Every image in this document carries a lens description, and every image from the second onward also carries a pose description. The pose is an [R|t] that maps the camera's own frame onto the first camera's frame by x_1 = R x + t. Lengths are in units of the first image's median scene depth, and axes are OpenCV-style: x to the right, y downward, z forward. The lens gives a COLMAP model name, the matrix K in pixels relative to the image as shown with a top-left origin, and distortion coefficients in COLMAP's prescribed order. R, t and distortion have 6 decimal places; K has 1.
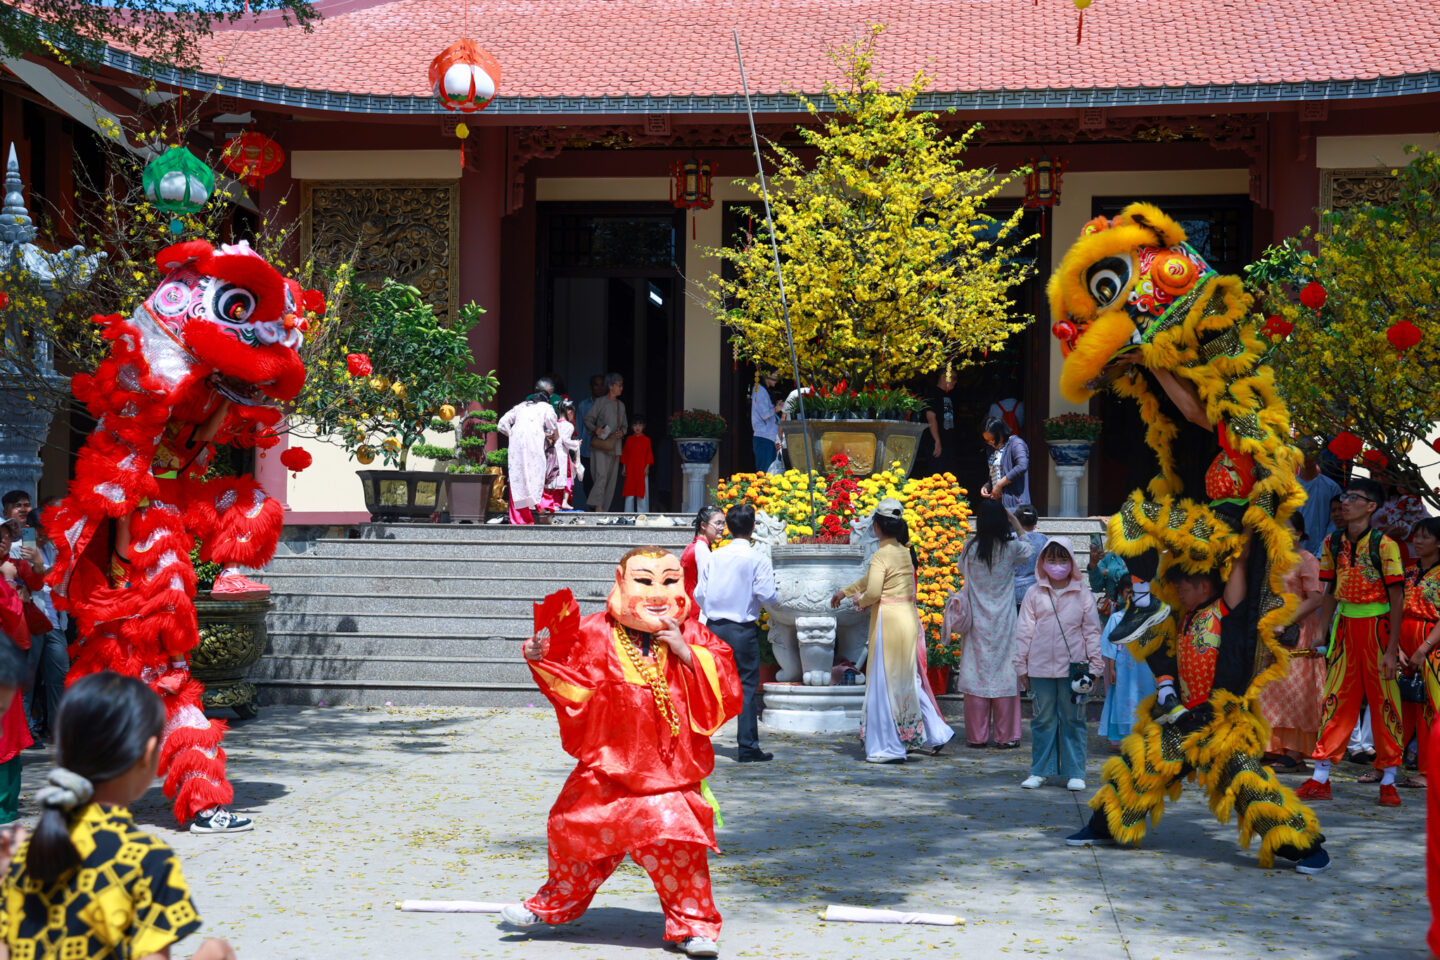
lens RADIAL K [[2321.9, 0, 720.0], [0, 2321.9, 480.0], [0, 0, 1]] dist [0.237182, 0.218000]
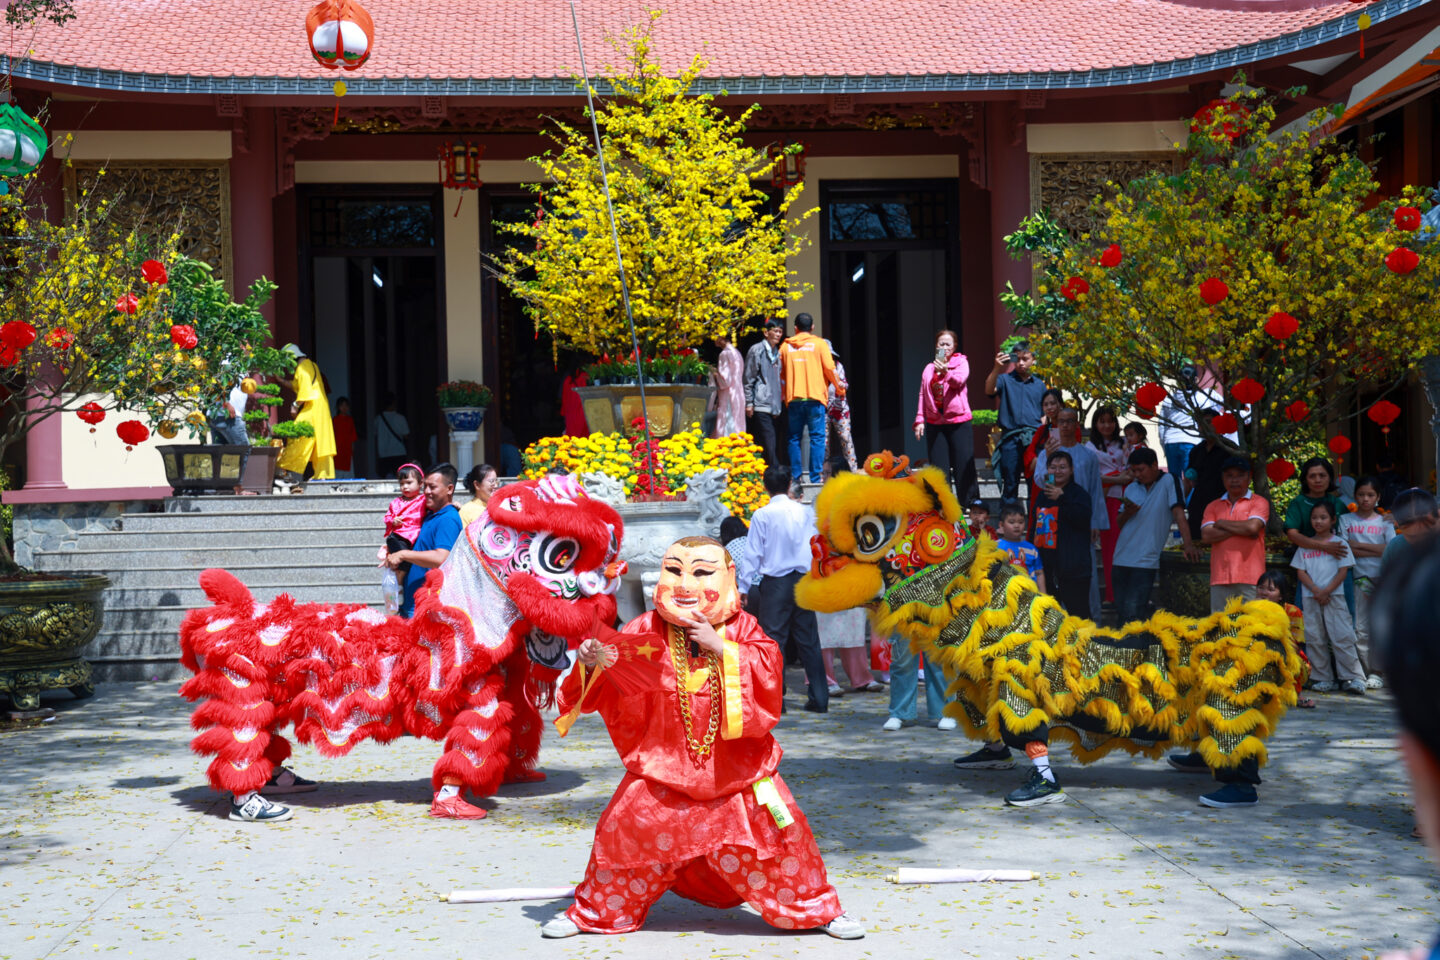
lens RADIAL K [[2019.0, 0, 720.0], [0, 2019.0, 480.0], [0, 0, 1]] dist [0.146624, 0.303992]
pose [[0.982156, -0.031331, 0.185438, -0.081671], [0.028468, 0.999431, 0.018083, 0.001833], [-0.185899, -0.012481, 0.982490, 0.087595]]
